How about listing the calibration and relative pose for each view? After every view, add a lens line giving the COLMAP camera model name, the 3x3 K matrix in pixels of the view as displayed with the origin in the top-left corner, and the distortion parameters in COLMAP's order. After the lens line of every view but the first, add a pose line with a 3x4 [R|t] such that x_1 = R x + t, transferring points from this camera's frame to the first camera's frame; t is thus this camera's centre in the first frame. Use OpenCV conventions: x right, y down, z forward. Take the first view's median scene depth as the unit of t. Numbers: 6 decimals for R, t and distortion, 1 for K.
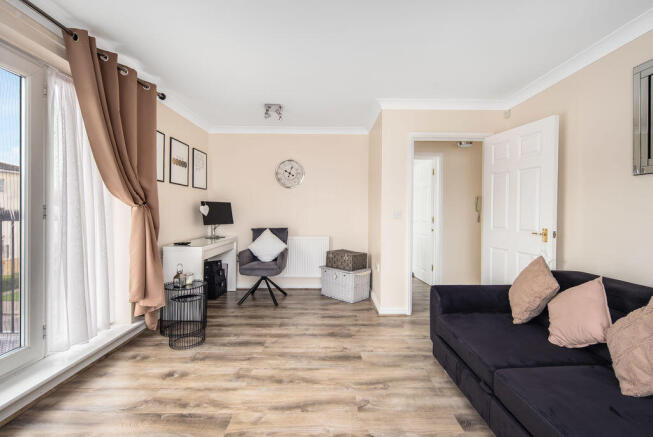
lens RADIAL K [[294.1, 0, 331.1], [0, 294.1, 215.7], [0, 0, 1]] dist [-0.003499, -0.000466]
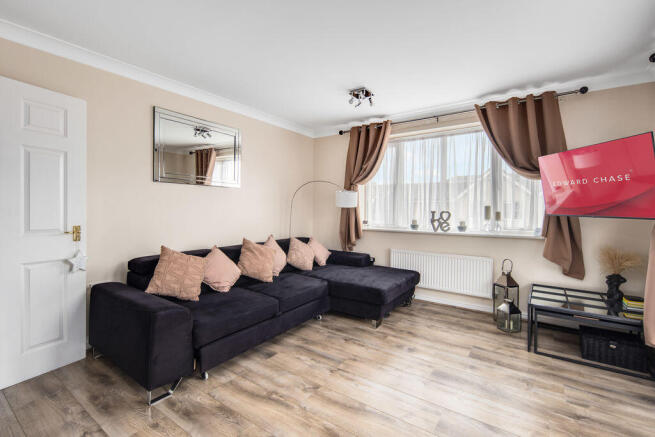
lens RADIAL K [[295.0, 0, 337.5], [0, 295.0, 211.0], [0, 0, 1]] dist [-0.003499, -0.000466]
pose [[-0.820187, -0.013304, 0.571941, -0.544411], [0.004890, 0.999530, 0.030263, -0.030241], [-0.572075, 0.027618, -0.819736, 1.718911]]
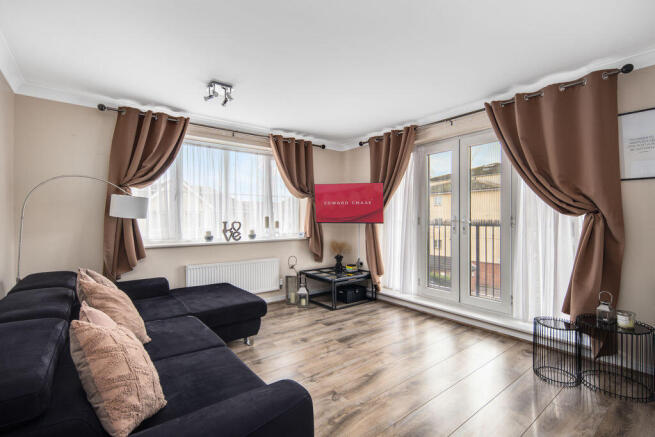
lens RADIAL K [[295.0, 0, 326.2], [0, 295.0, 217.5], [0, 0, 1]] dist [-0.003499, -0.000466]
pose [[-0.793204, -0.005286, -0.608933, 0.771040], [-0.018346, 0.999716, 0.015220, -0.038195], [0.608680, 0.023244, -0.793075, 1.753552]]
